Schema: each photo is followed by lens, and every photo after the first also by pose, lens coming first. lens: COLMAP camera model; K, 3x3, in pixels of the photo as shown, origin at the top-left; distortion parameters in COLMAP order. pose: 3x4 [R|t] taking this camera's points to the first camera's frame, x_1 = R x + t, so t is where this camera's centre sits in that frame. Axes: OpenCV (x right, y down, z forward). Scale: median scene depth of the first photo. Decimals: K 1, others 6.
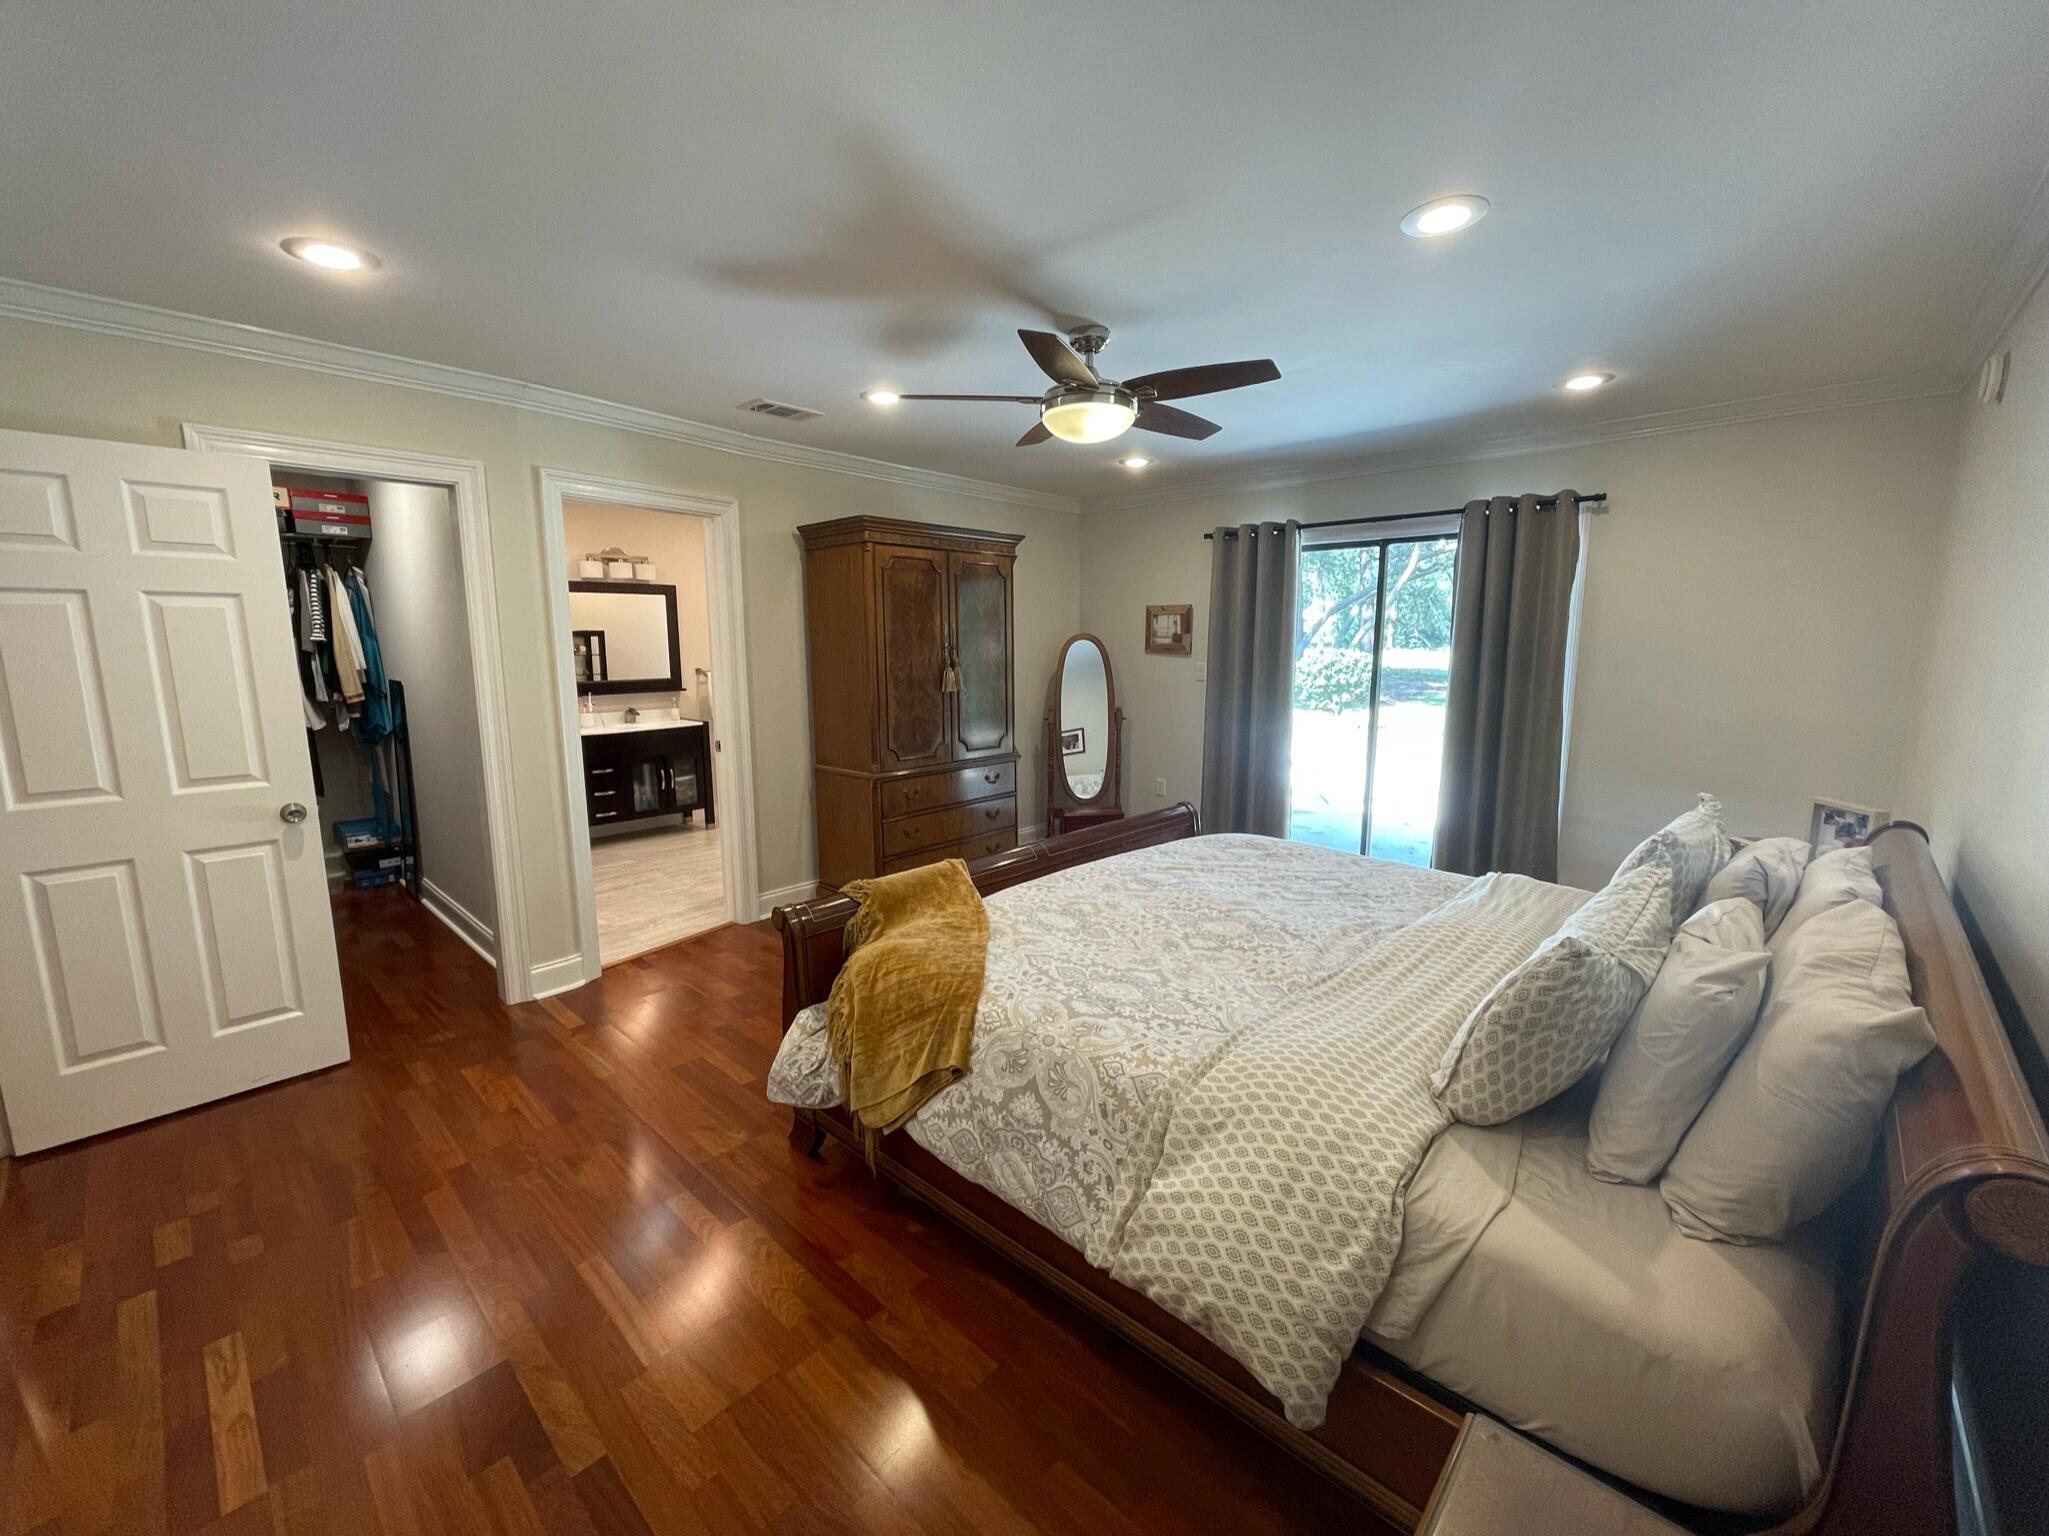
lens RADIAL K [[824.8, 0, 1014.5], [0, 824.8, 767.2], [0, 0, 1]] dist [-0.006868, 0.002403]
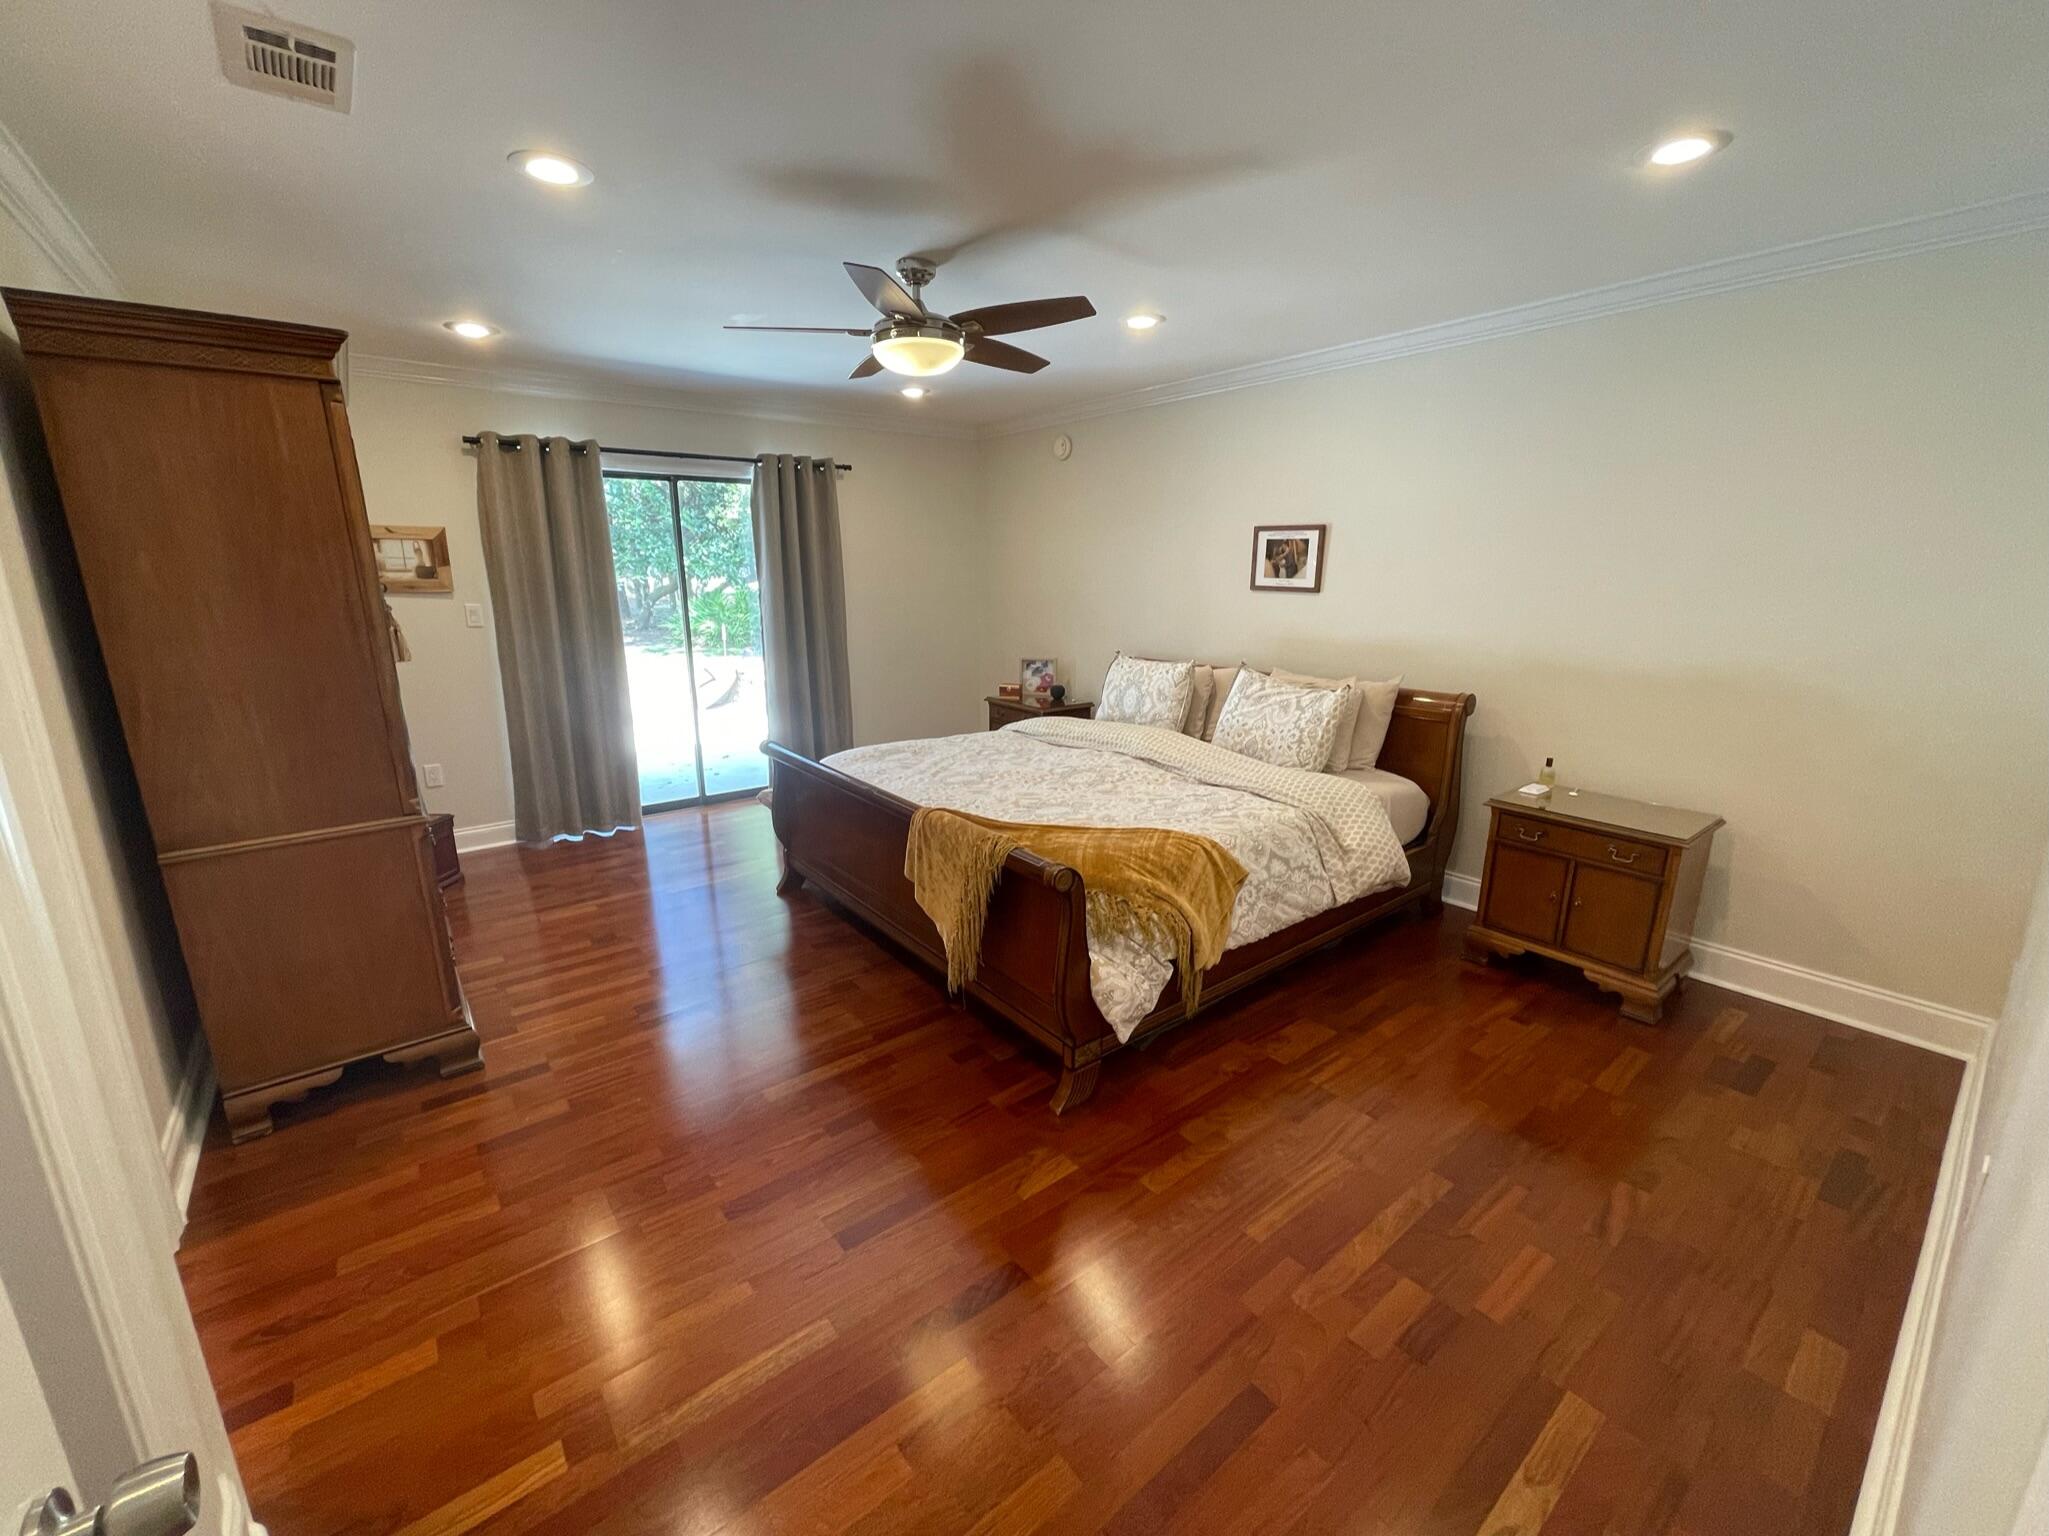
lens RADIAL K [[824.8, 0, 1021.2], [0, 824.8, 767.2], [0, 0, 1]] dist [-0.006868, 0.002403]
pose [[0.150178, -0.228120, 0.961981, -1.002708], [0.155035, 0.966412, 0.204968, -0.115836], [-0.976428, 0.118359, 0.180500, 0.757952]]
